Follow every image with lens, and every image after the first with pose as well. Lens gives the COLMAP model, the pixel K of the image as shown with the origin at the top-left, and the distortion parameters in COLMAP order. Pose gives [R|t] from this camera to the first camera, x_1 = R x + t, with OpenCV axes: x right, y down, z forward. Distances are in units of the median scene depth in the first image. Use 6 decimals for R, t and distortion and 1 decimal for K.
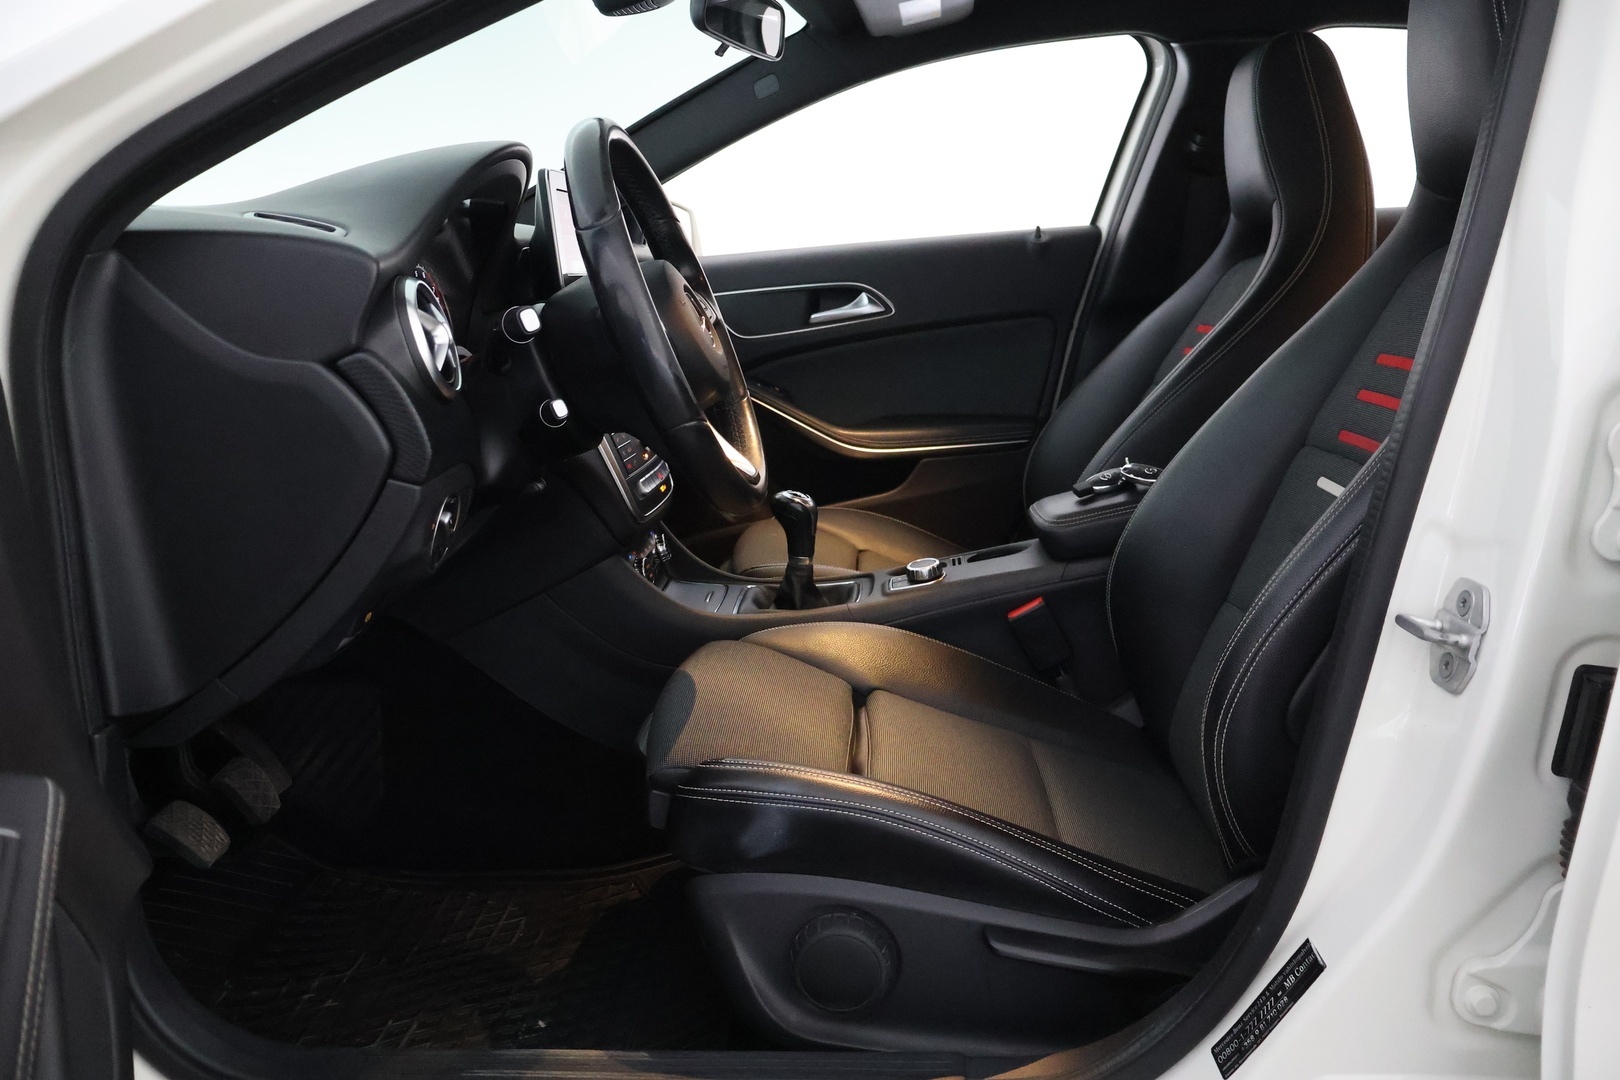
lens RADIAL K [[1352.8, 0, 811.6], [0, 1352.8, 535.9], [0, 0, 1]] dist [0.004043, -0.002309]
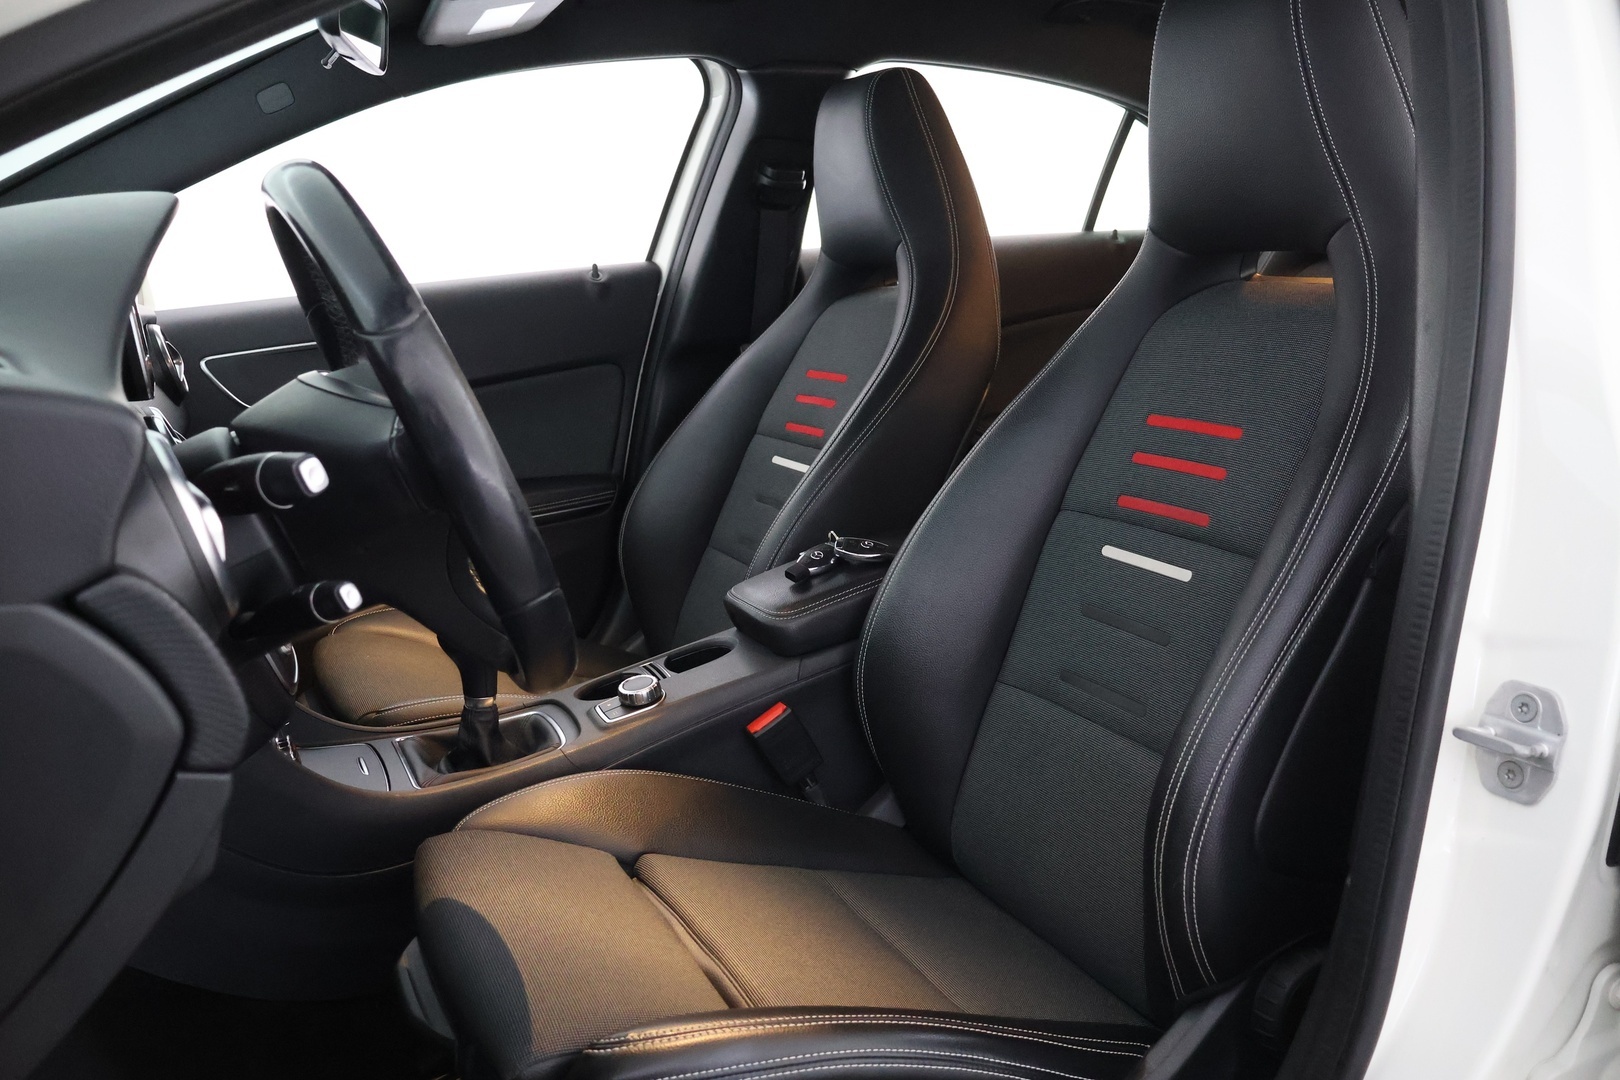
lens RADIAL K [[1352.8, 0, 808.4], [0, 1352.8, 547.3], [0, 0, 1]] dist [0.004043, -0.002309]
pose [[0.876084, -0.116171, 0.467954, -0.208983], [0.113406, 0.992960, 0.034190, -0.080993], [-0.468631, 0.023116, 0.883091, 0.207729]]
